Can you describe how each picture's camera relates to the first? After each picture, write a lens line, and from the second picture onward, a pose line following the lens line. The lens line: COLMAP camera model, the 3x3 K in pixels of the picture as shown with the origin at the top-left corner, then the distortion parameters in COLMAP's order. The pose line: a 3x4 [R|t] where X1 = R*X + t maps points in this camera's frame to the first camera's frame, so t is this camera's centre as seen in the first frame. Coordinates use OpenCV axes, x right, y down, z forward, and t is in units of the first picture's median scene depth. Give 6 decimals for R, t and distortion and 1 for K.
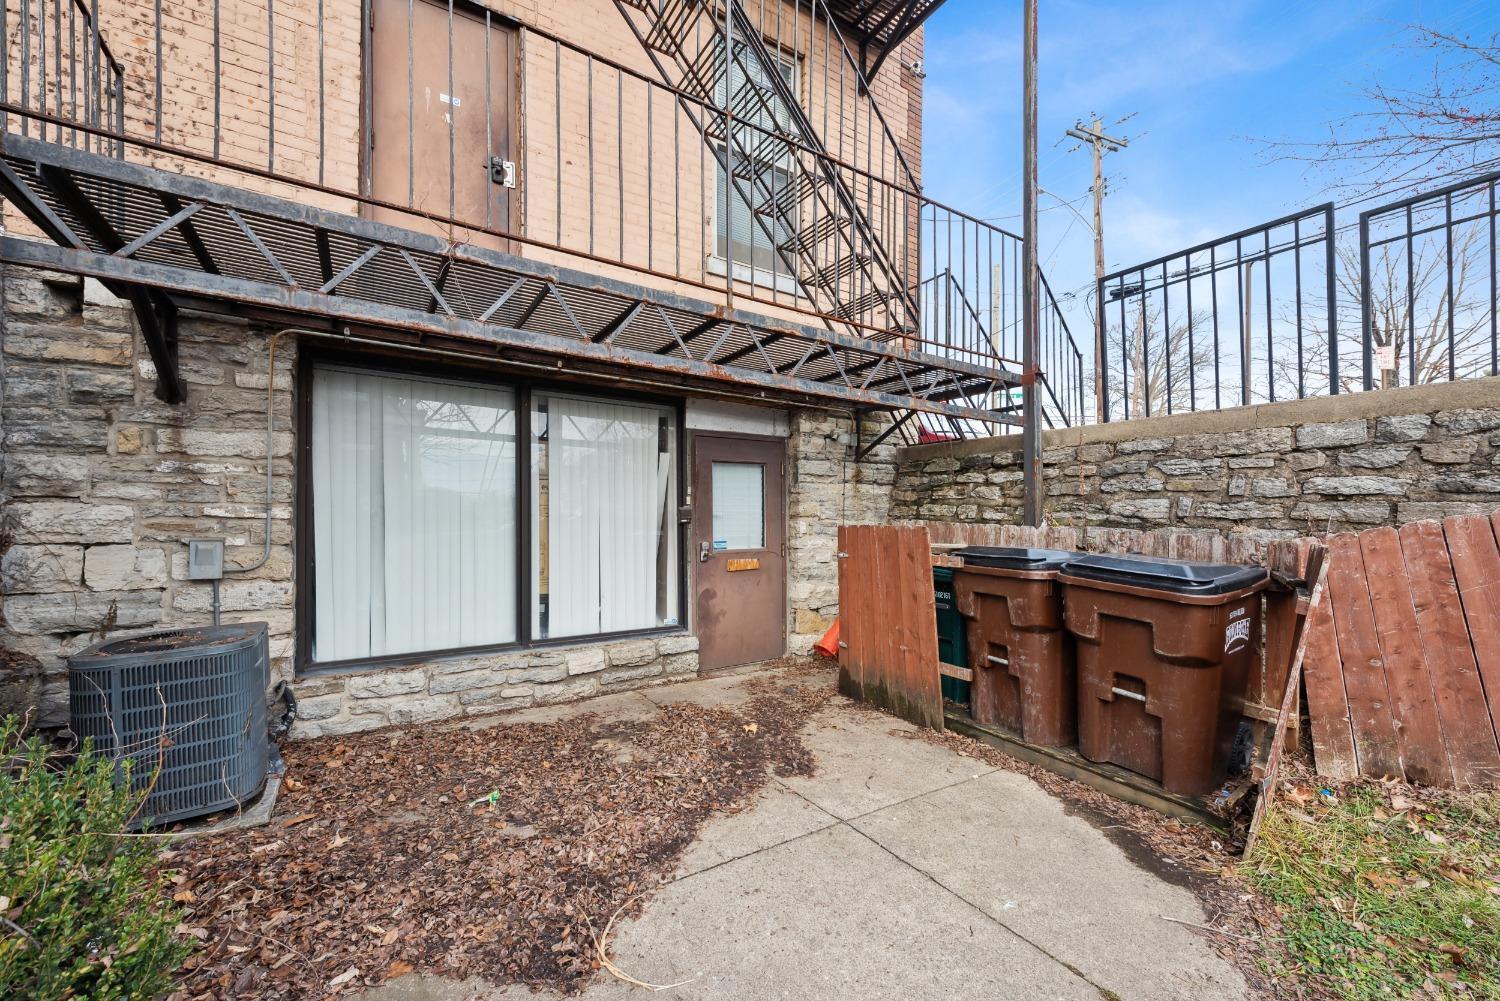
lens RADIAL K [[612.3, 0, 751.2], [0, 612.3, 511.5], [0, 0, 1]] dist [0.012927, -0.002498]
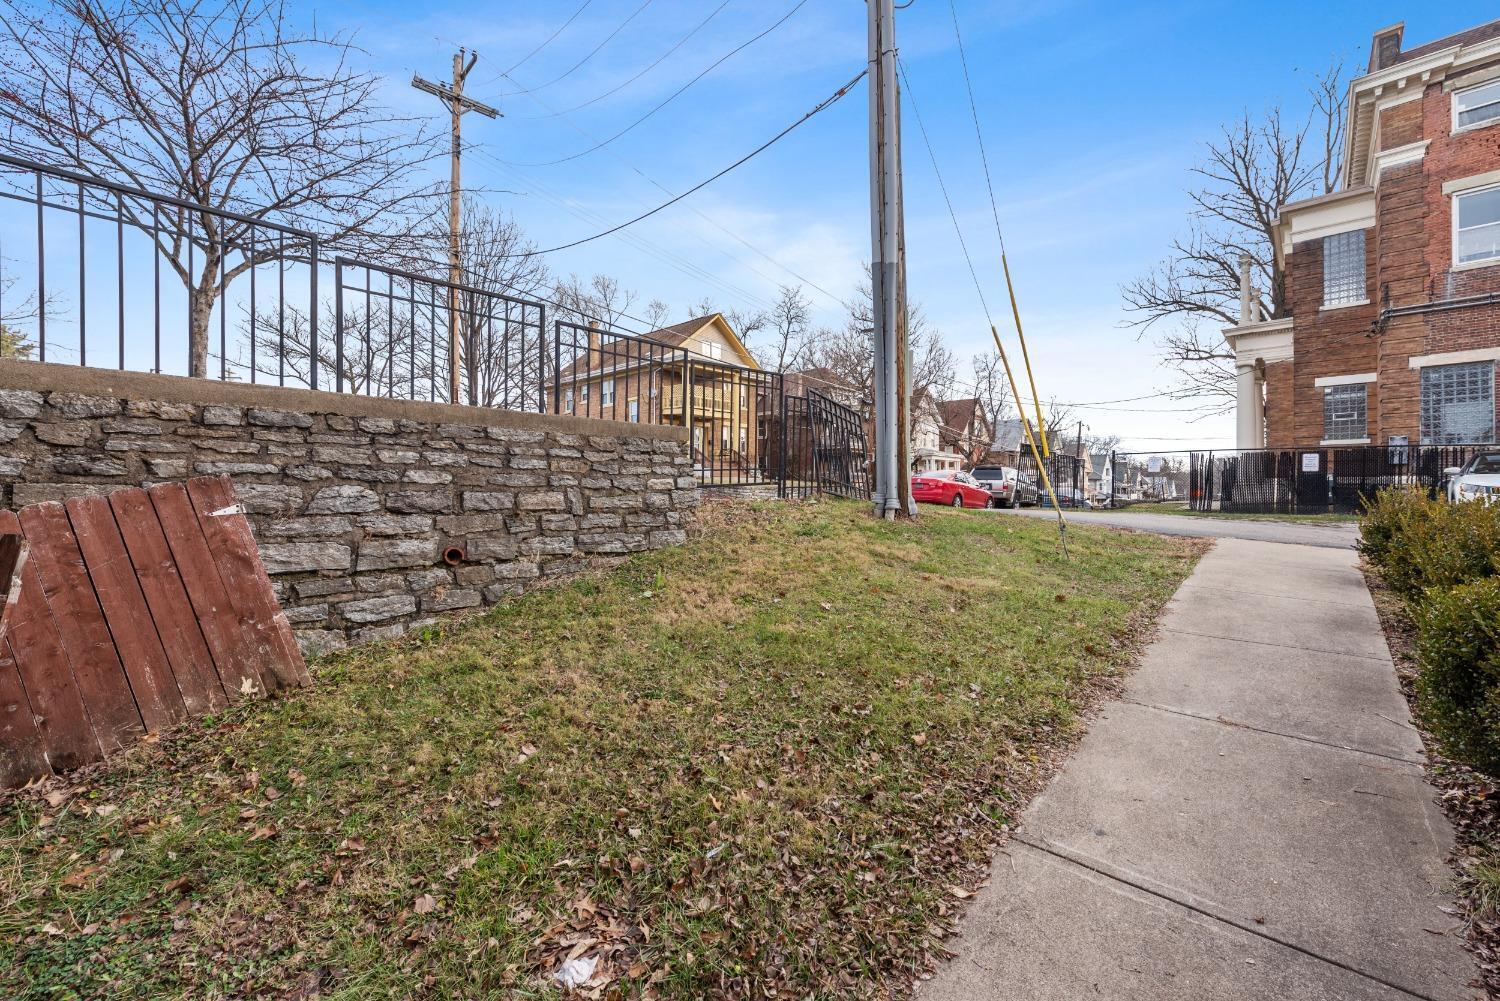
lens RADIAL K [[612.3, 0, 763.1], [0, 612.3, 484.8], [0, 0, 1]] dist [0.012927, -0.002498]
pose [[-0.280068, 0.009200, 0.959936, -0.118713], [0.001532, 0.999957, -0.009136, -0.001947], [-0.959979, -0.001089, -0.280070, 0.142439]]
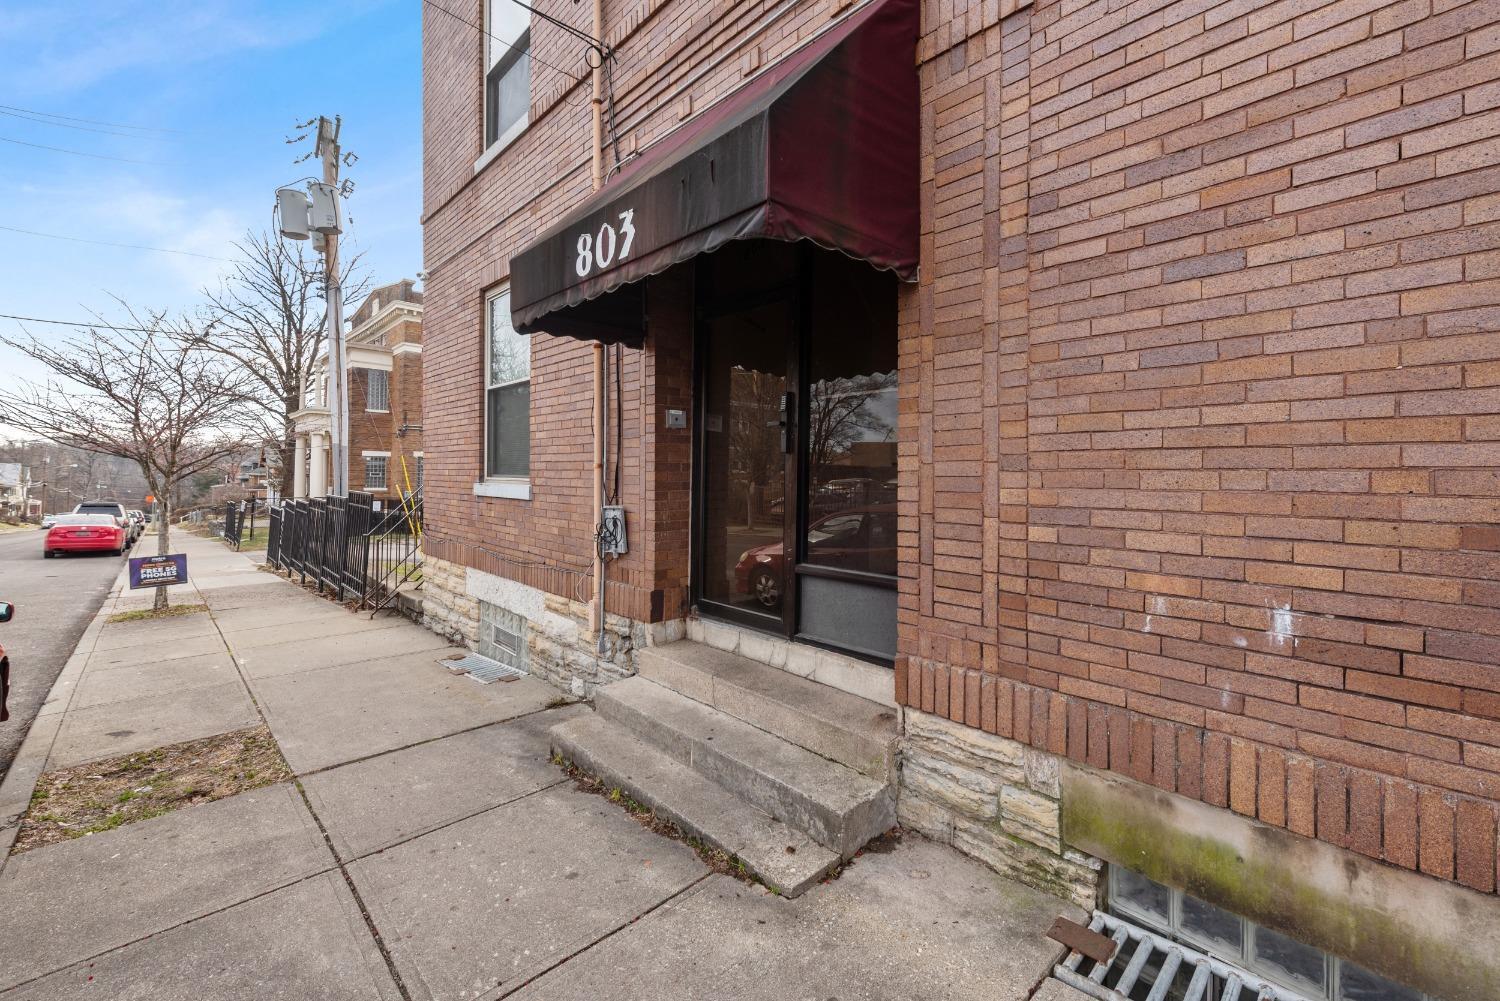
lens RADIAL K [[612.3, 0, 755.5], [0, 612.3, 474.5], [0, 0, 1]] dist [0.012927, -0.002498]
pose [[-0.976839, -0.016368, -0.213349, -0.082139], [-0.015263, 0.999860, -0.006827, -0.547481], [0.213431, -0.003413, -0.976952, 3.608642]]
